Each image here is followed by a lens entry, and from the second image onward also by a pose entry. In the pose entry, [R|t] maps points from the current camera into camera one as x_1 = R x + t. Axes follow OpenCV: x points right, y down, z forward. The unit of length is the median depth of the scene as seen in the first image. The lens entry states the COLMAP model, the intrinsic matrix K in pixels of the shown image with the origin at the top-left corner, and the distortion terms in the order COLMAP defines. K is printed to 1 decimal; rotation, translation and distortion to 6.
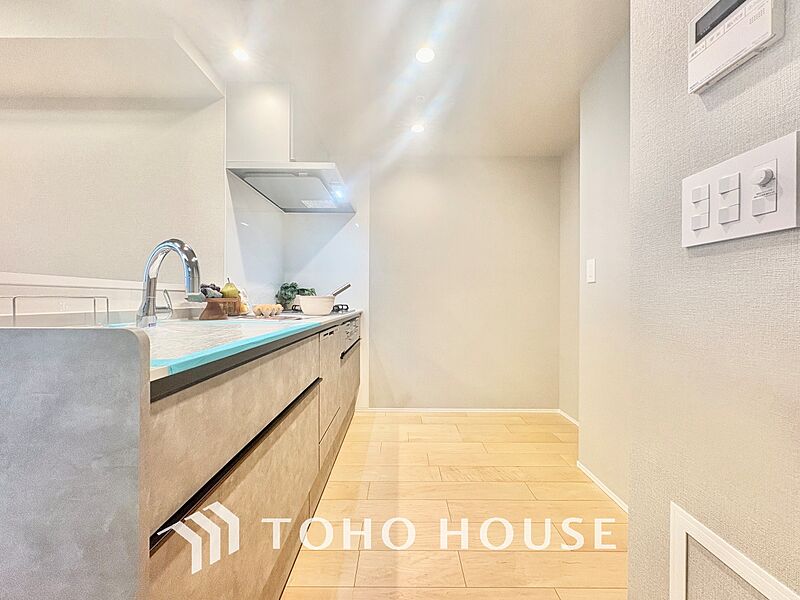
lens RADIAL K [[318.6, 0, 403.4], [0, 318.6, 299.1], [0, 0, 1]] dist [0.000703, -0.000040]
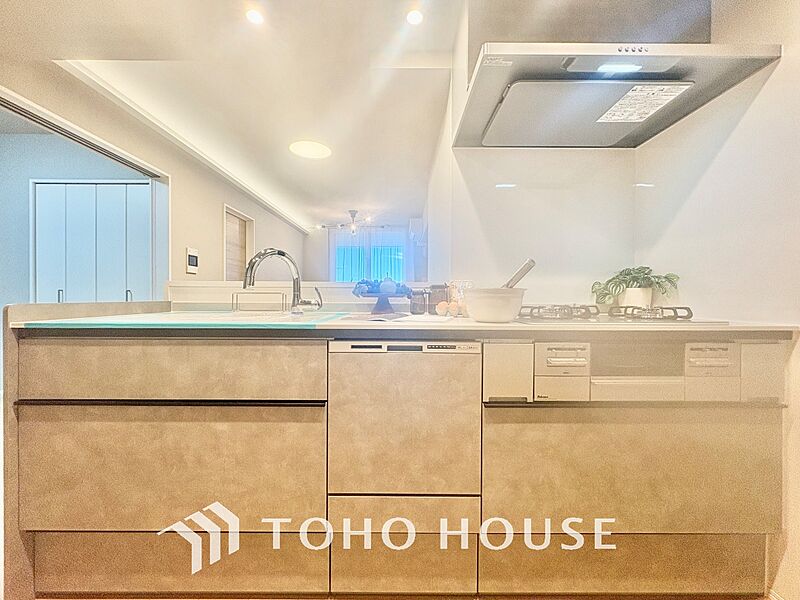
lens RADIAL K [[318.6, 0, 402.3], [0, 318.6, 299.9], [0, 0, 1]] dist [0.000703, -0.000040]
pose [[-0.007336, 0.004279, -0.999964, 0.435686], [-0.002565, 0.999987, 0.004298, 0.013540], [0.999970, 0.002596, -0.007325, 1.132723]]
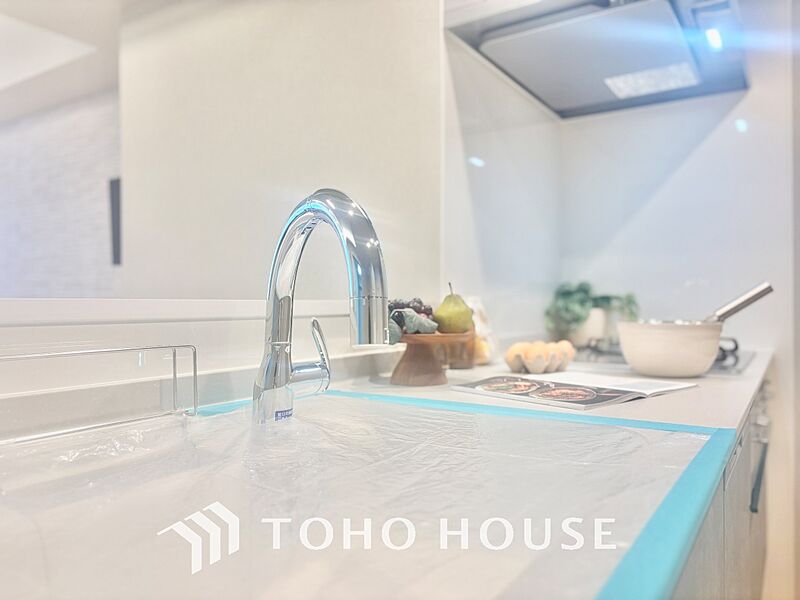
lens RADIAL K [[606.6, 0, 385.7], [0, 606.6, 301.7], [0, 0, 1]] dist [0.026049, -0.009652]
pose [[0.824802, -0.003975, -0.565408, -0.196619], [0.002587, 0.999991, -0.003256, -0.041771], [0.565416, 0.001223, 0.824805, 0.344300]]
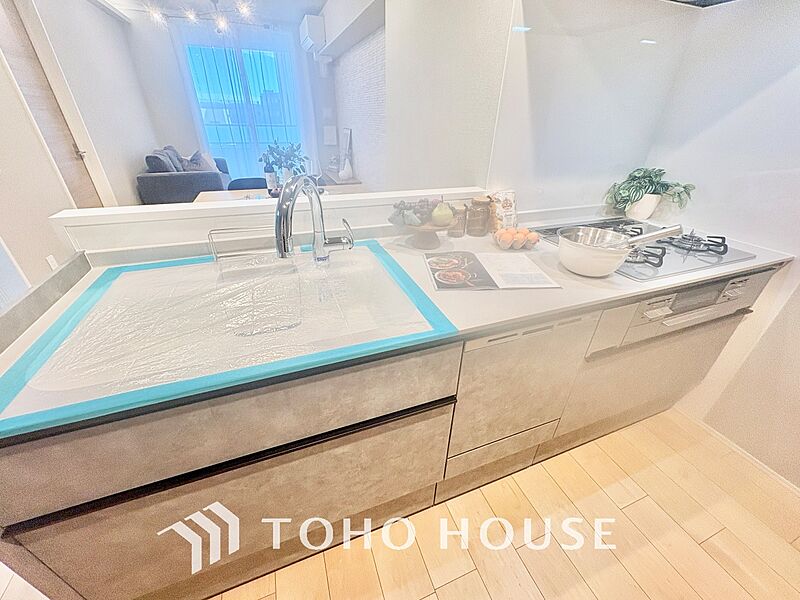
lens RADIAL K [[318.6, 0, 402.5], [0, 318.6, 299.7], [0, 0, 1]] dist [0.000703, -0.000040]
pose [[0.349921, 0.468074, -0.811456, 0.128956], [-0.016850, 0.869224, 0.494130, -0.234022], [0.936628, -0.159233, 0.312047, 0.699976]]
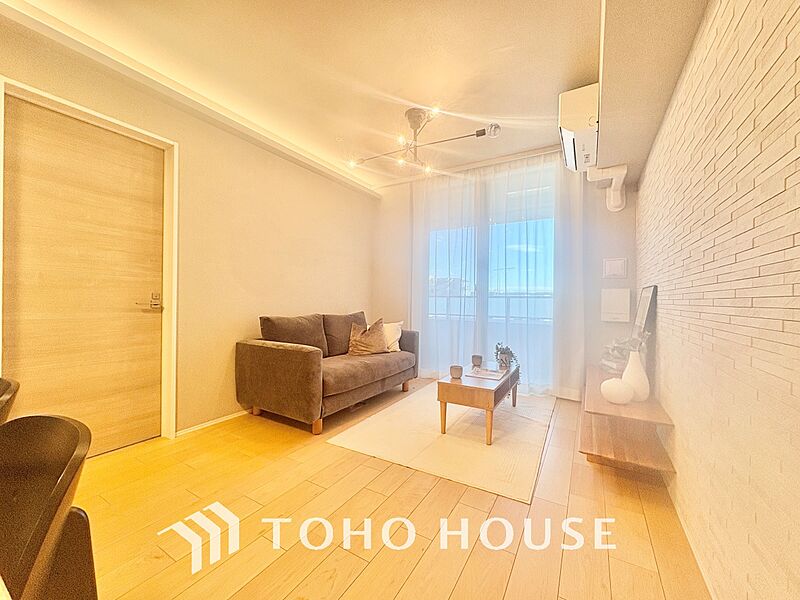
lens RADIAL K [[318.6, 0, 401.1], [0, 318.6, 295.6], [0, 0, 1]] dist [0.000703, -0.000040]
pose [[-0.522283, -0.020704, -0.852521, -2.126579], [-0.013350, 0.999781, -0.016101, -0.031006], [0.852667, 0.002972, -0.522446, 1.368683]]
